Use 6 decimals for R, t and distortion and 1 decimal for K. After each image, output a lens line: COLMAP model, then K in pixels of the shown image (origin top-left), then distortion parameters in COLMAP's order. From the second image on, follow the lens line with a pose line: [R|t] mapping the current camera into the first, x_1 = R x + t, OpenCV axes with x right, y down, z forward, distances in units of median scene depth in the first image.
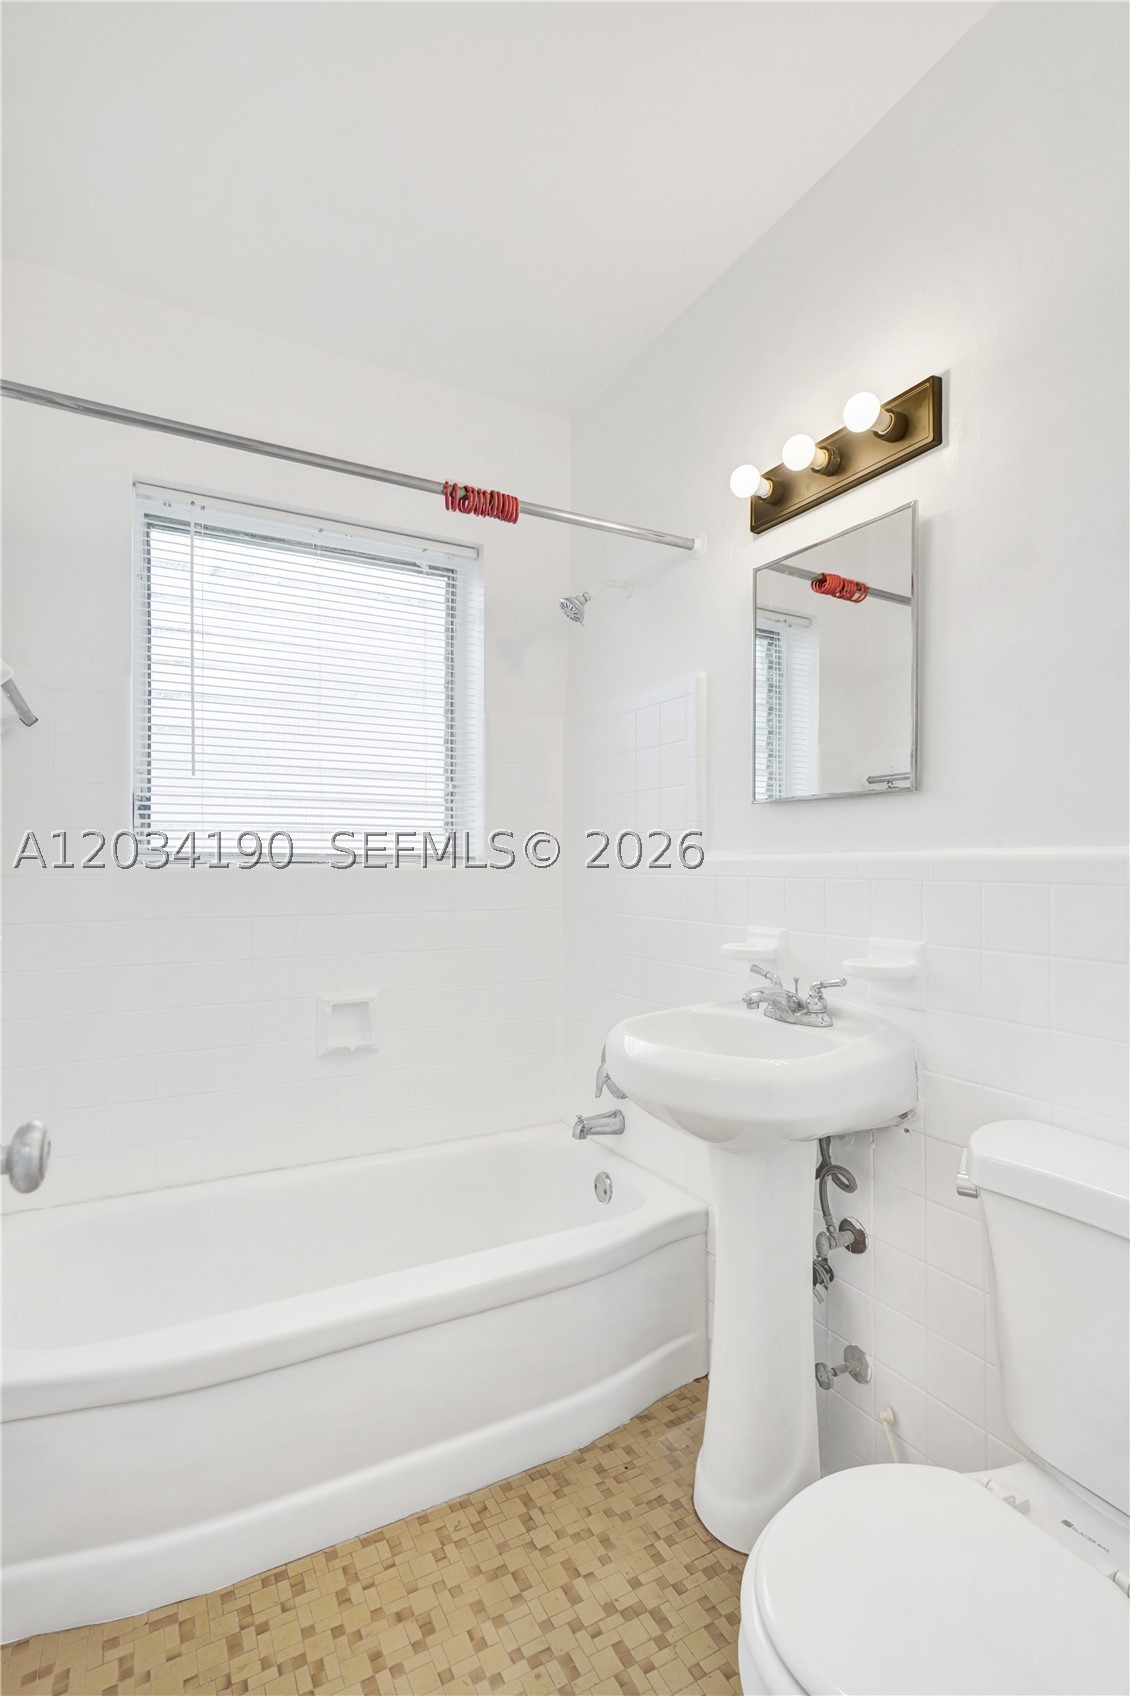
lens RADIAL K [[843.1, 0, 565.0], [0, 843.1, 848.0], [0, 0, 1]] dist [-0.016369, 0.010949]
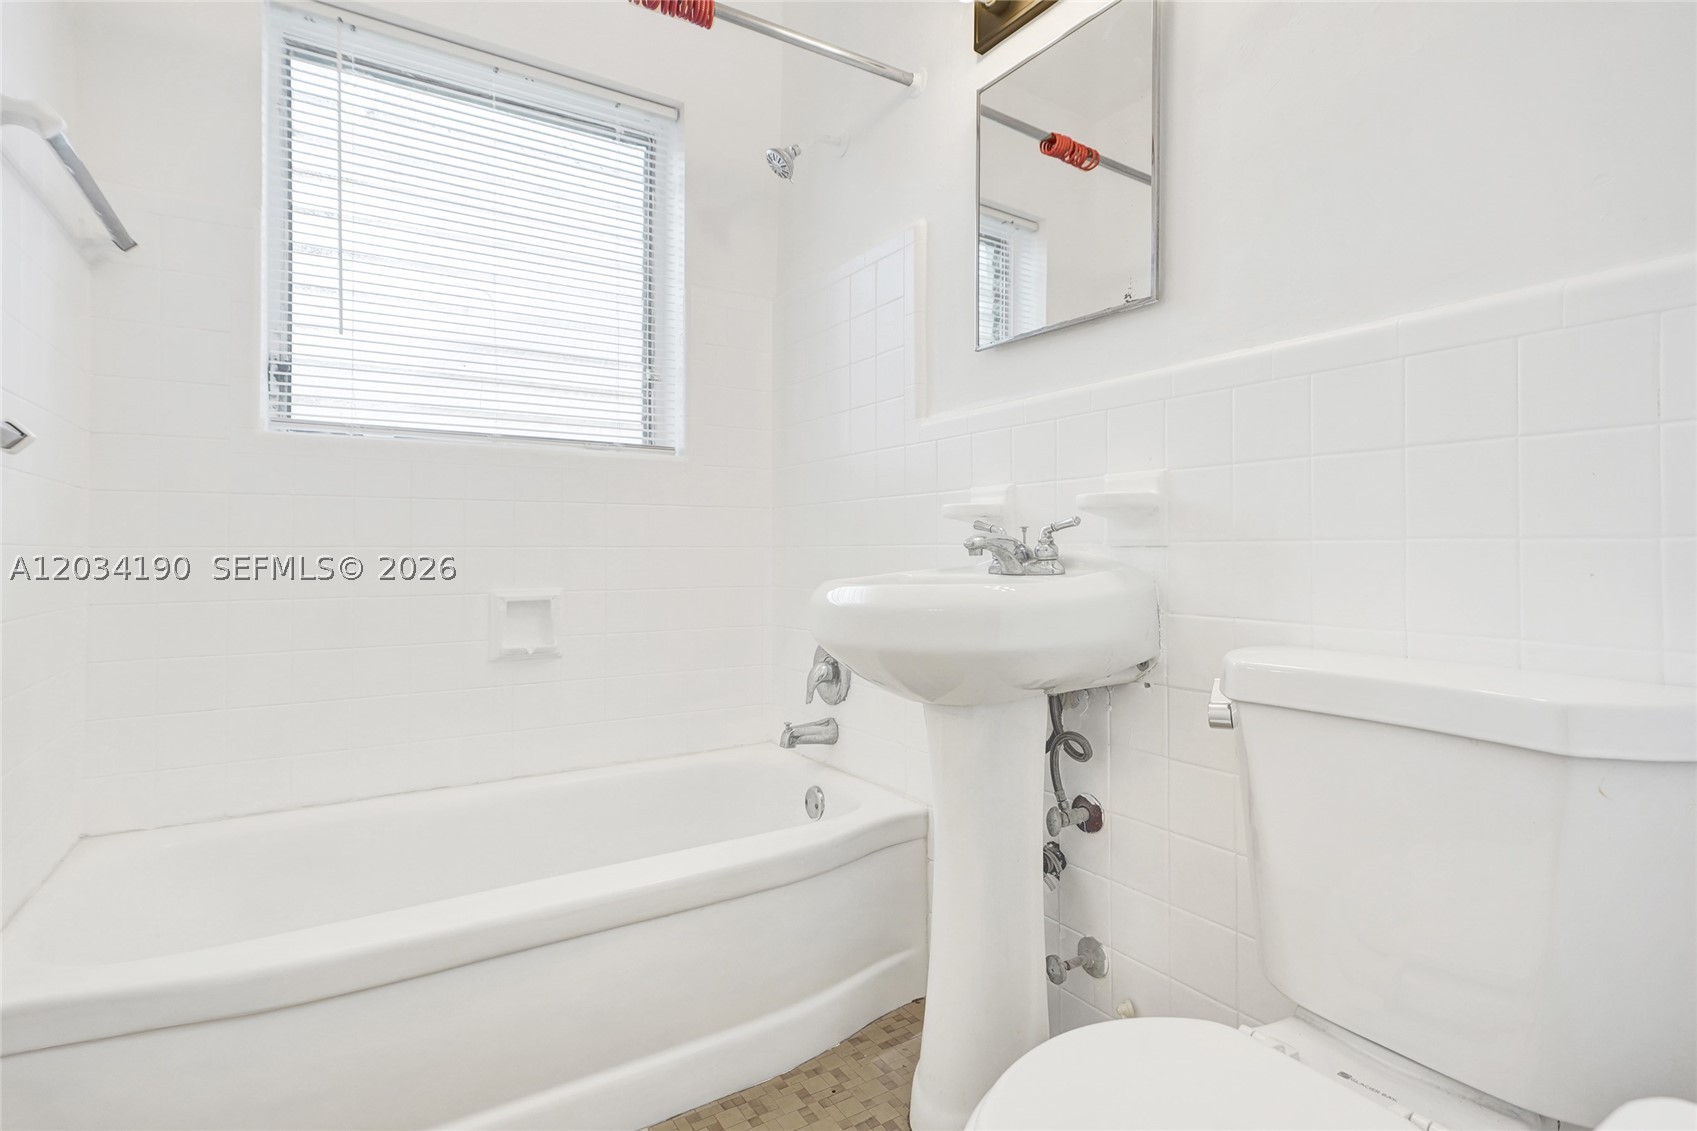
lens RADIAL K [[843.6, 0, 858.7], [0, 843.6, 543.7], [0, 0, 1]] dist [-0.016369, 0.010949]
pose [[0.997190, -0.000308, 0.074912, 0.030643], [0.000345, 1.000000, -0.000481, 0.154440], [-0.074912, 0.000506, 0.997190, 0.114128]]
